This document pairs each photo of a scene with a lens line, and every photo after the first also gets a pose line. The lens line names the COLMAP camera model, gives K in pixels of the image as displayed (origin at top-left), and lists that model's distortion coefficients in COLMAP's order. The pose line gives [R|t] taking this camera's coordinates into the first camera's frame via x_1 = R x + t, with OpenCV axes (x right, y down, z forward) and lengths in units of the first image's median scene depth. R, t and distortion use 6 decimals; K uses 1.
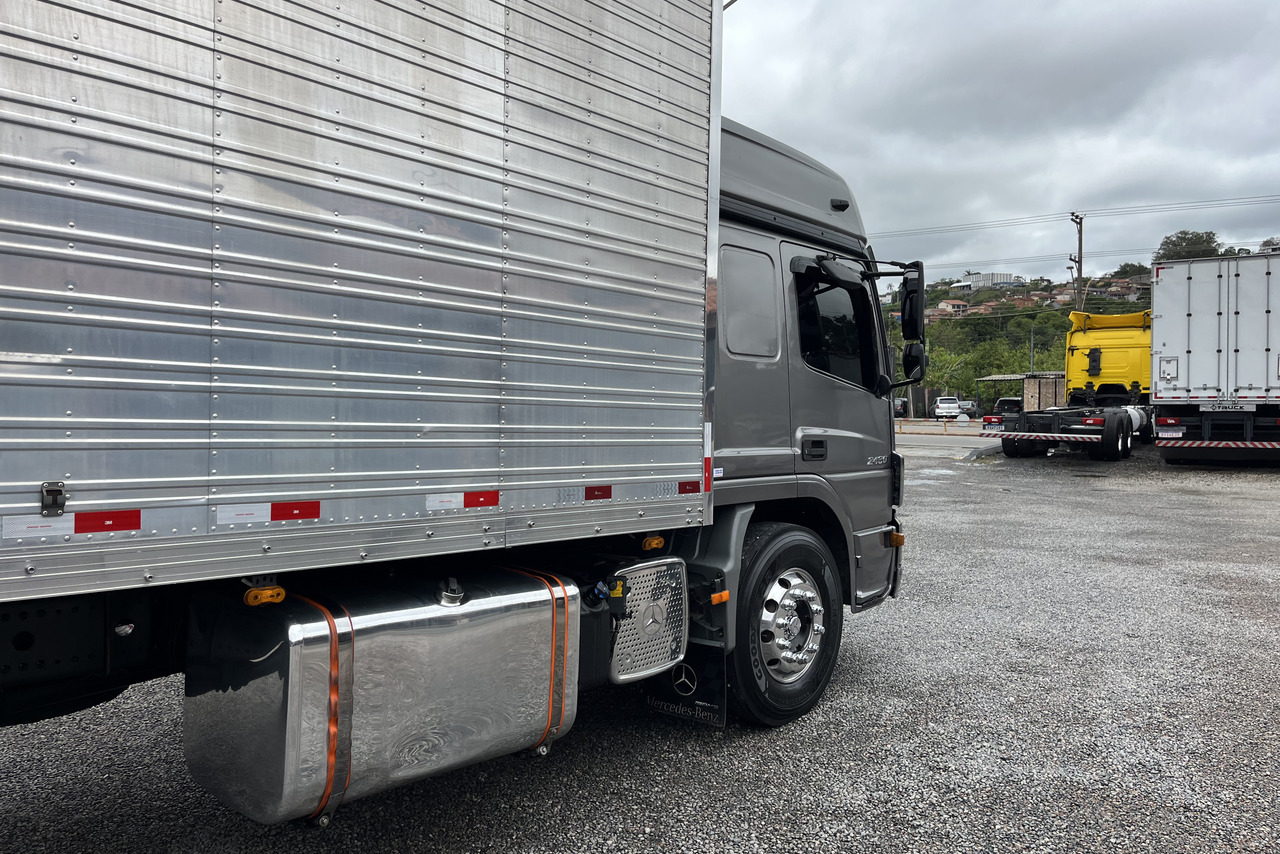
lens RADIAL K [[1005.9, 0, 640.0], [0, 1005.9, 427.0], [0, 0, 1]] dist [0.006075, -0.005071]
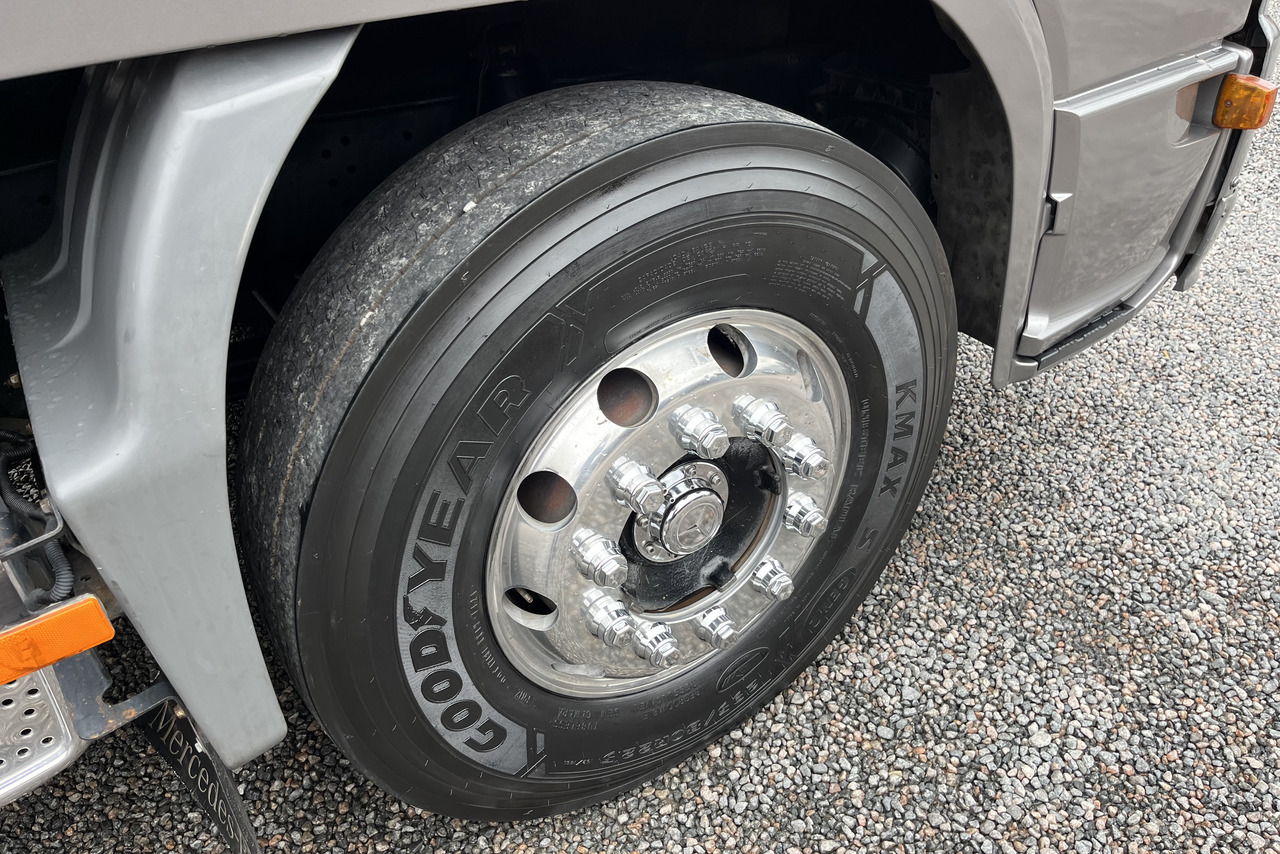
lens RADIAL K [[1005.9, 0, 640.0], [0, 1005.9, 427.0], [0, 0, 1]] dist [0.006075, -0.005071]
pose [[0.967835, 0.123745, -0.219051, 0.190147], [0.013605, 0.843661, 0.536704, 0.039138], [0.251220, -0.522421, 0.814840, 0.786899]]
